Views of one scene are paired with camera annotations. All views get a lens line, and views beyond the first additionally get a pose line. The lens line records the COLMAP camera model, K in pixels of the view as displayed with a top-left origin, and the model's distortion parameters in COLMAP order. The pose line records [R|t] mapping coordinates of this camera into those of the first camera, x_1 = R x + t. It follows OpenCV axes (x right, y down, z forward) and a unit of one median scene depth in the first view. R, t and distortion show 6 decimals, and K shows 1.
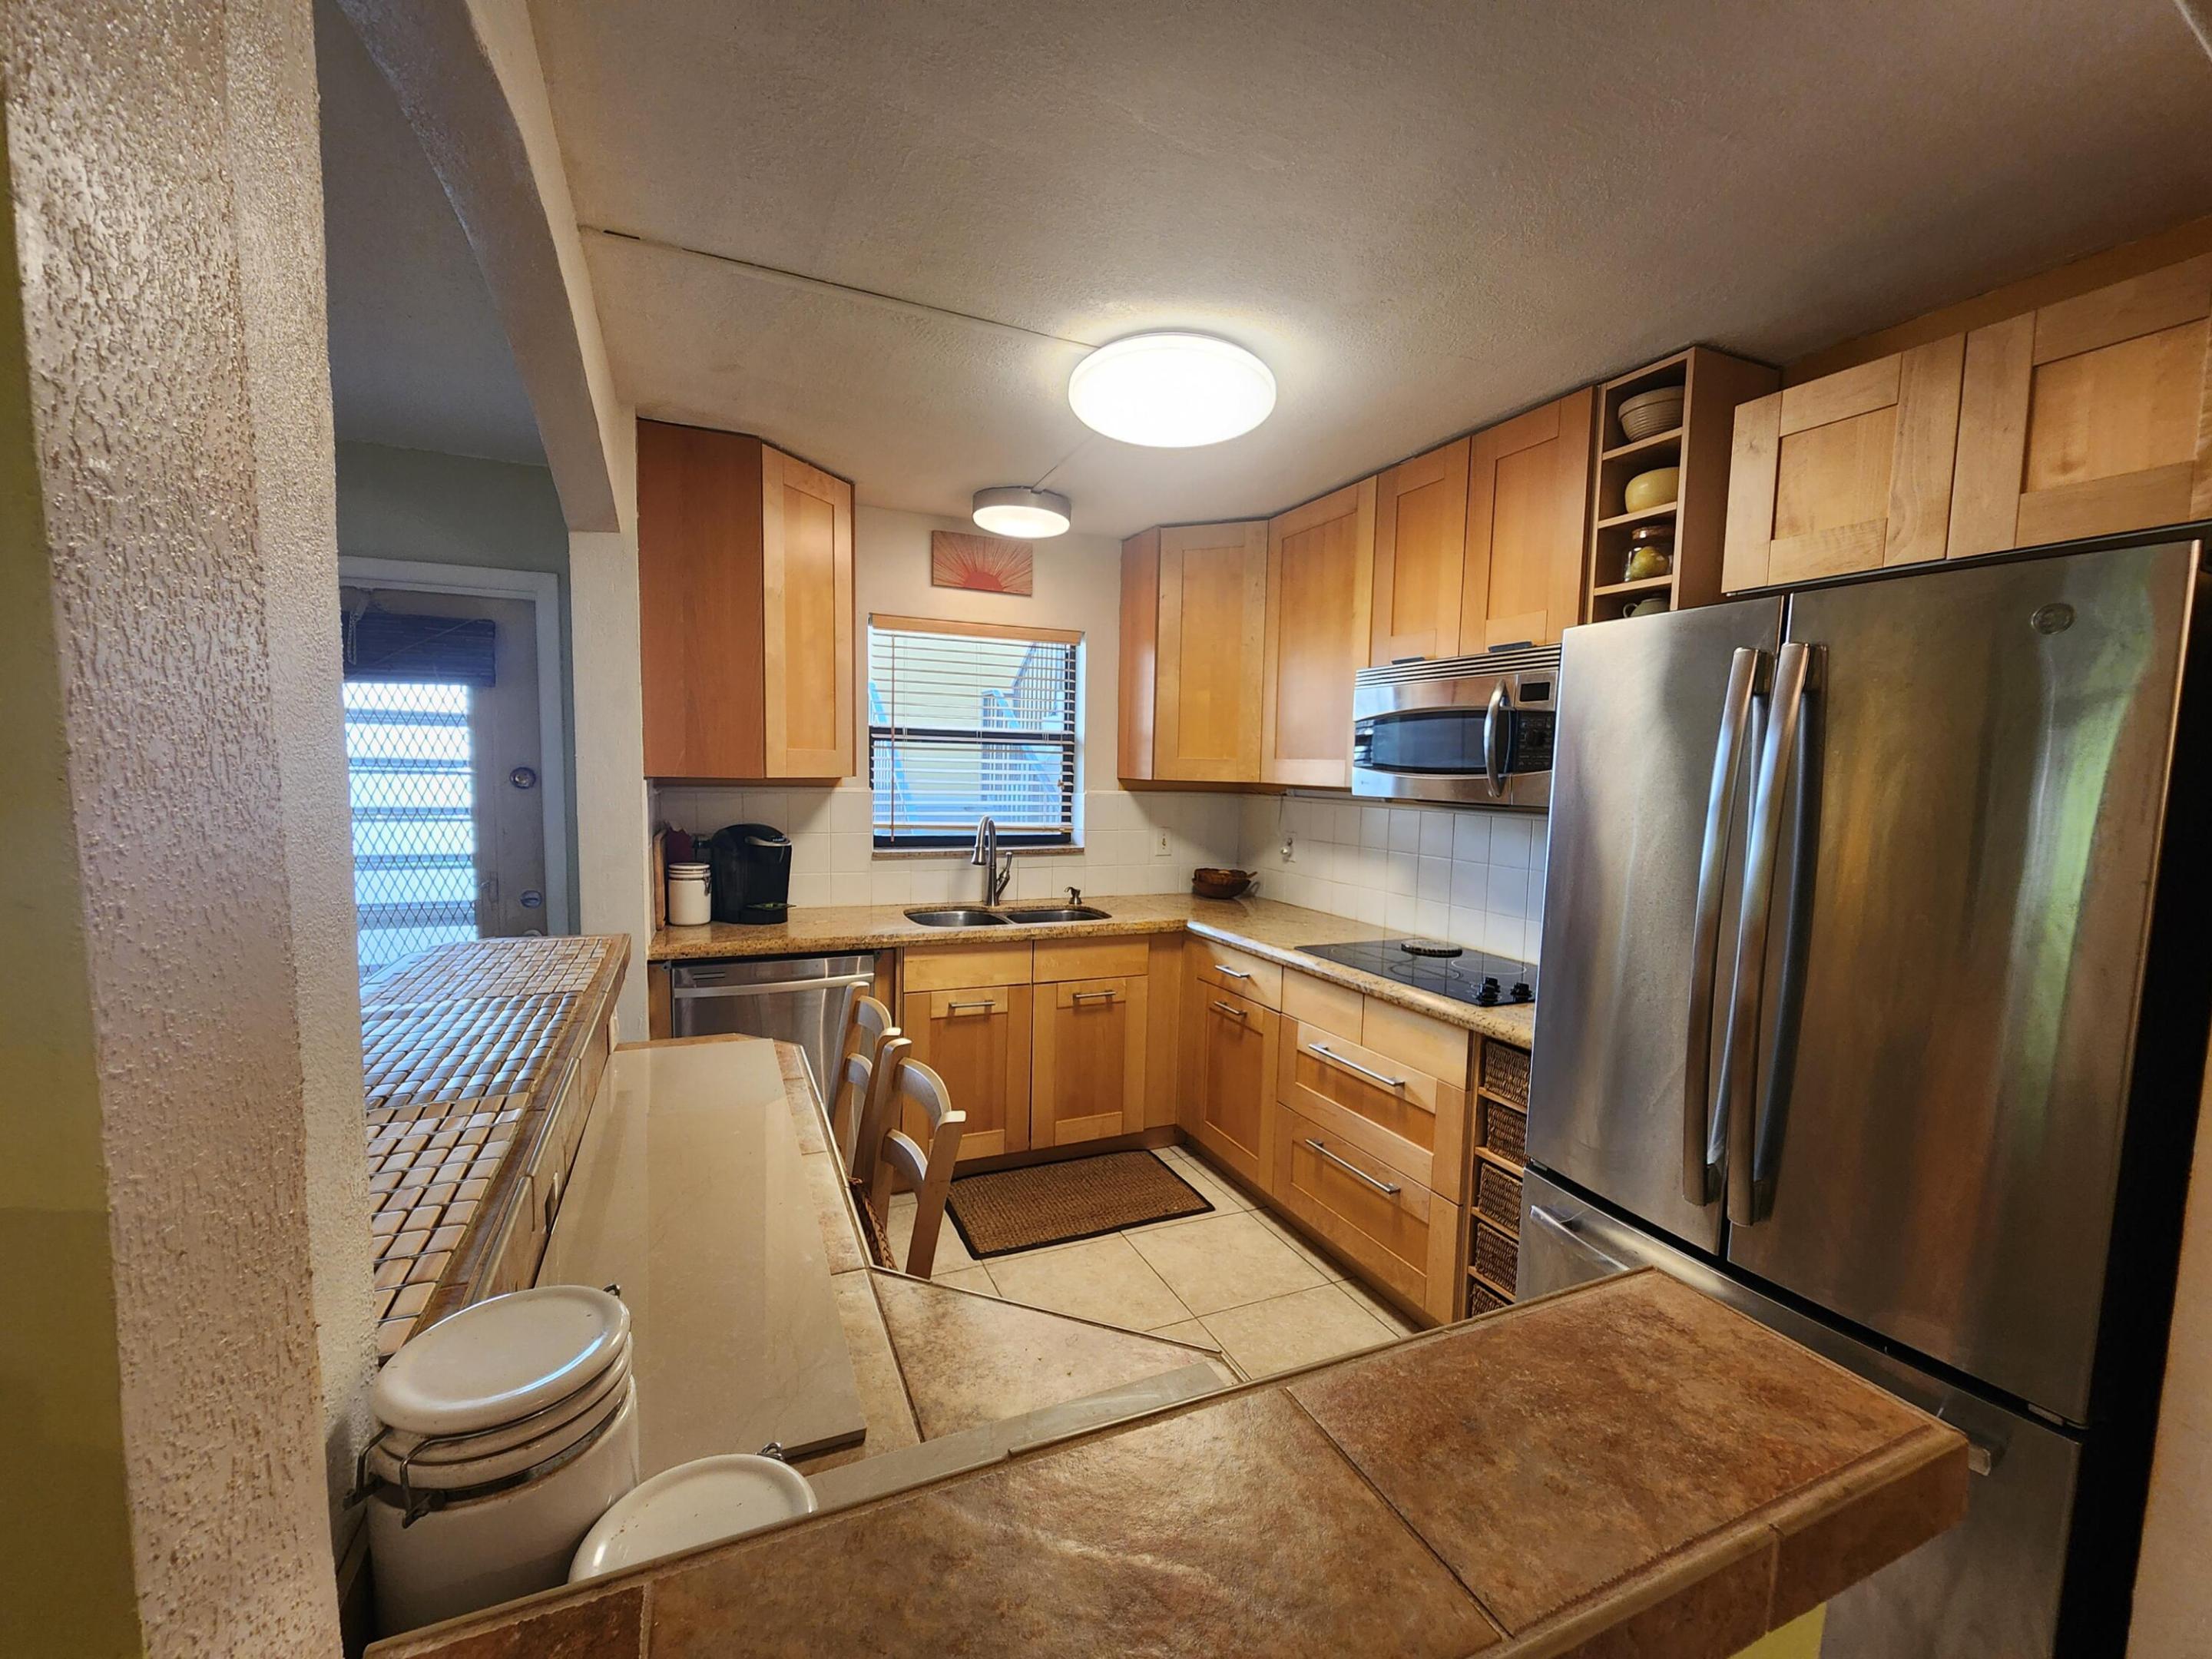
lens RADIAL K [[896.9, 0, 1106.5], [0, 896.9, 846.2], [0, 0, 1]] dist [-0.001139, -0.000438]
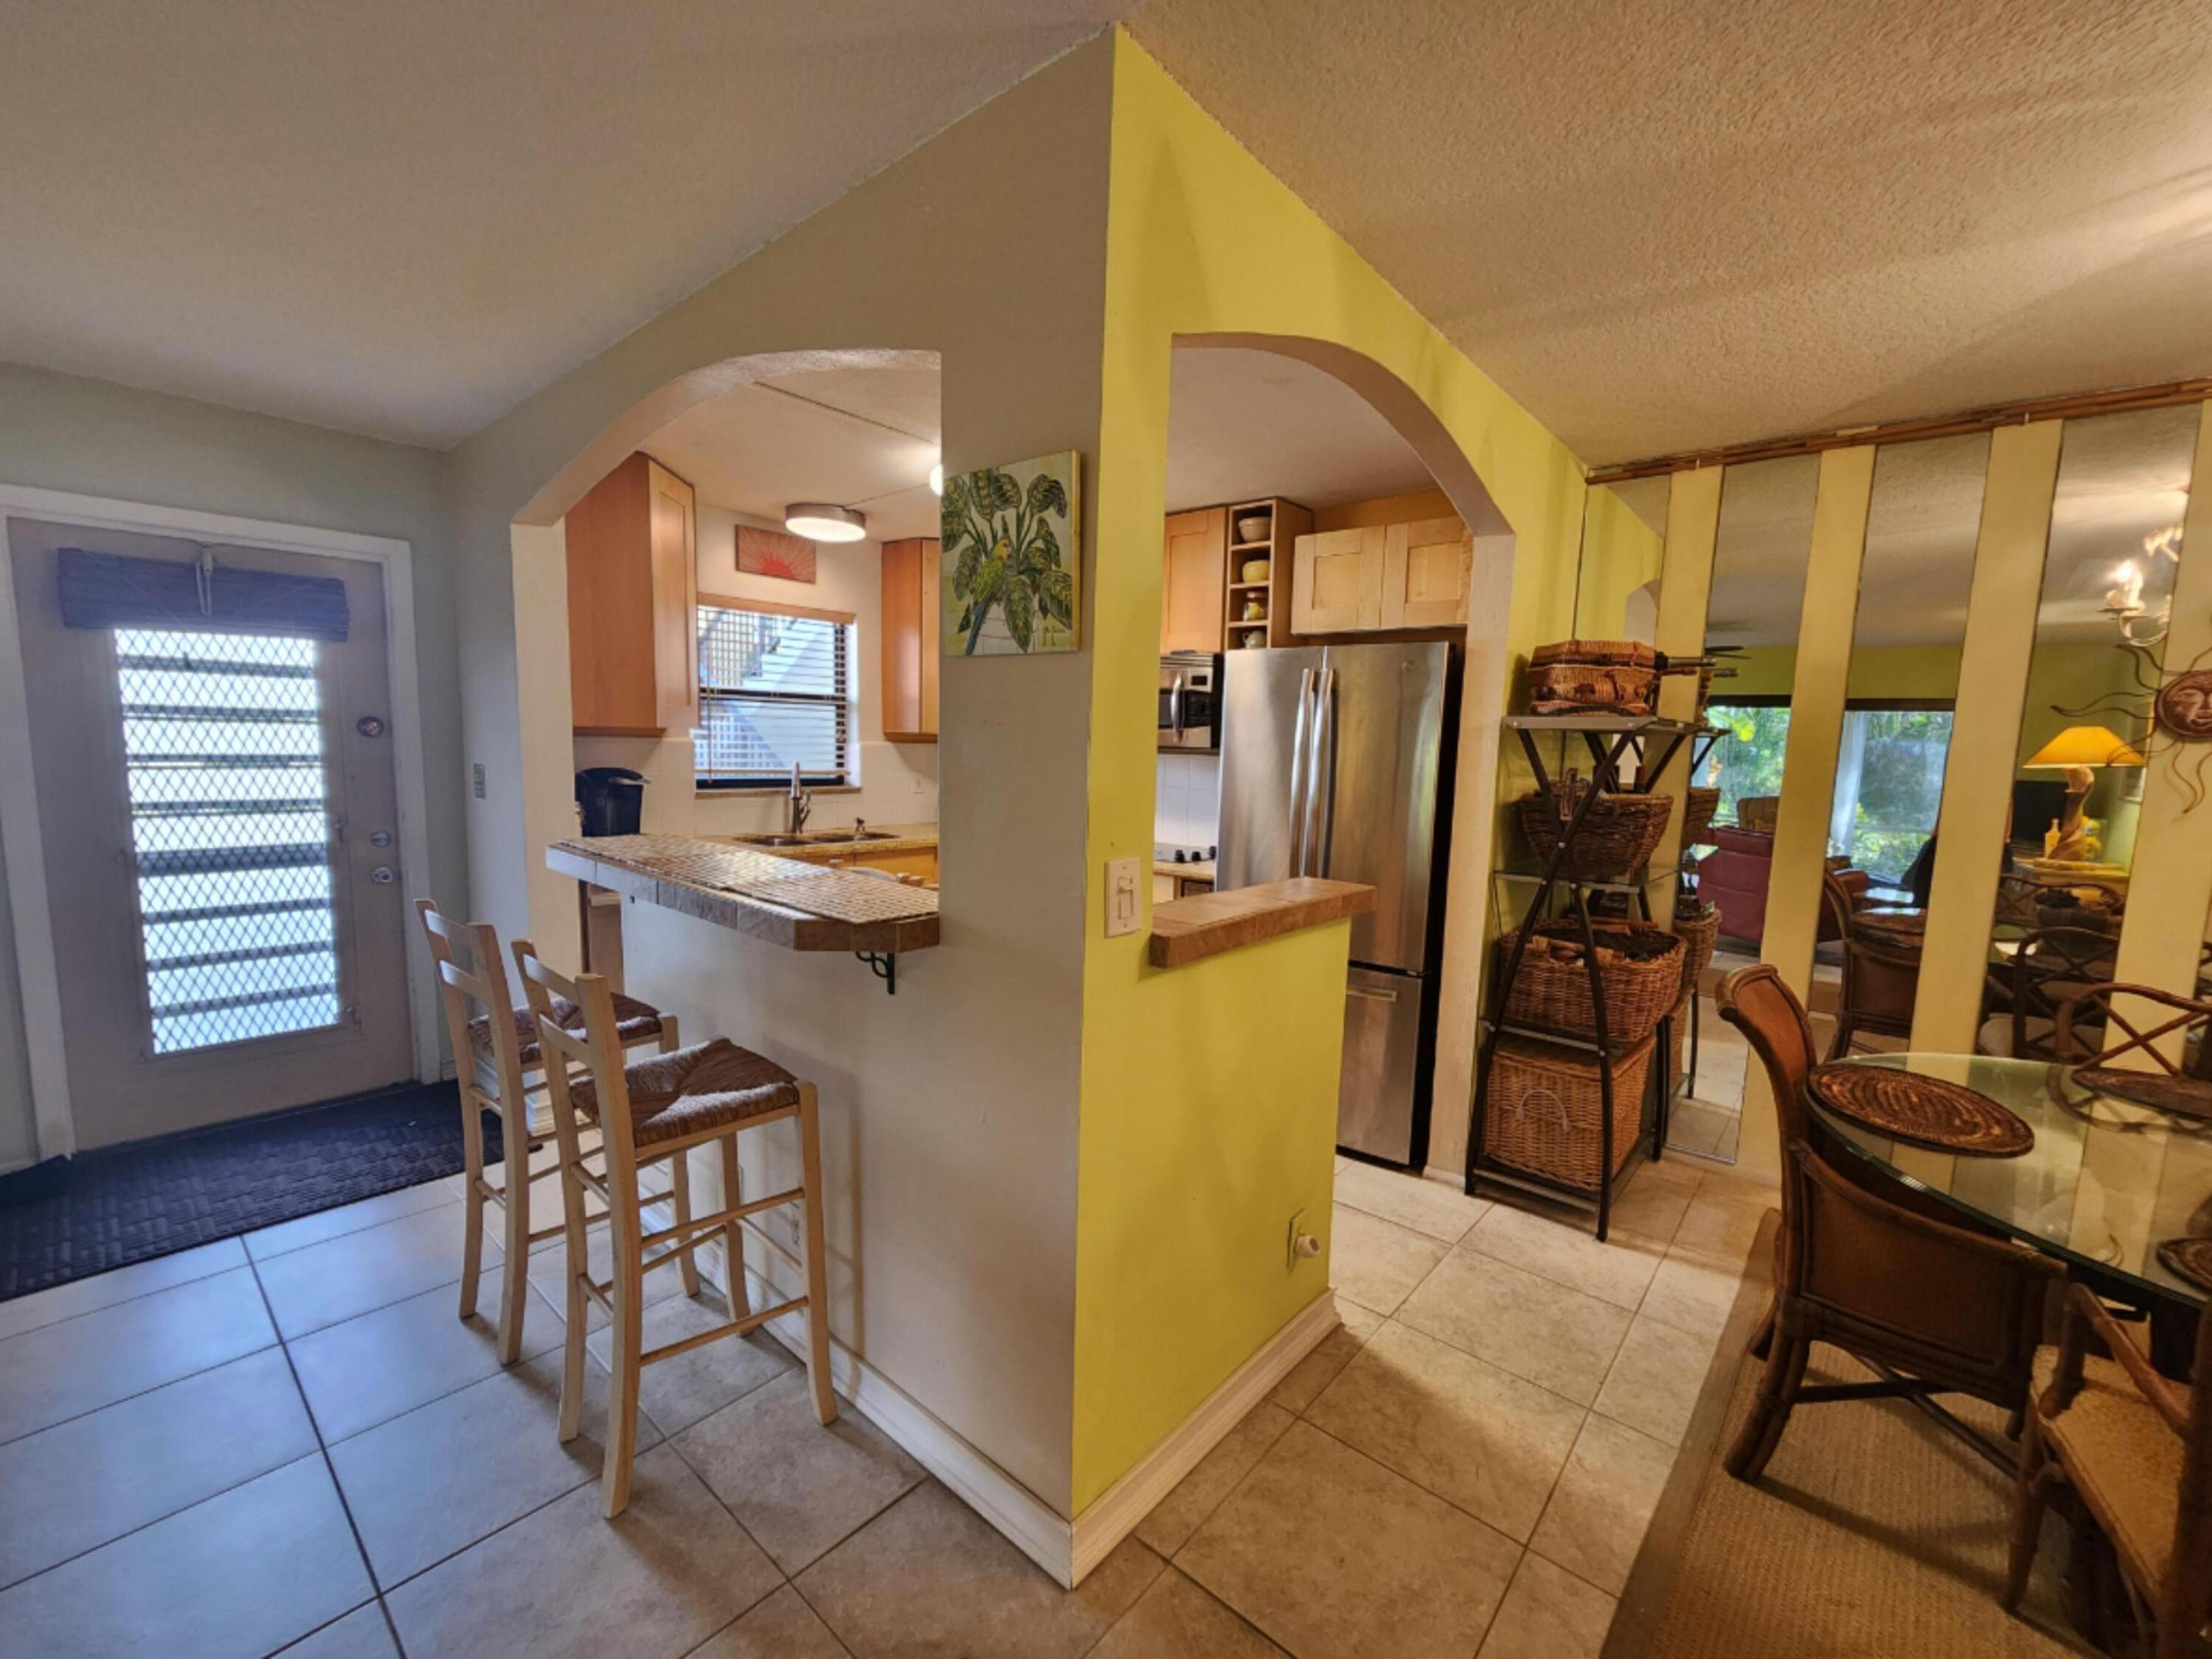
lens RADIAL K [[896.9, 0, 1106.5], [0, 896.9, 846.2], [0, 0, 1]] dist [-0.001139, -0.000438]
pose [[0.905934, -0.048249, 0.420662, -0.318389], [0.029601, 0.998273, 0.050751, 0.039661], [-0.422384, -0.033525, 0.905797, -0.372512]]
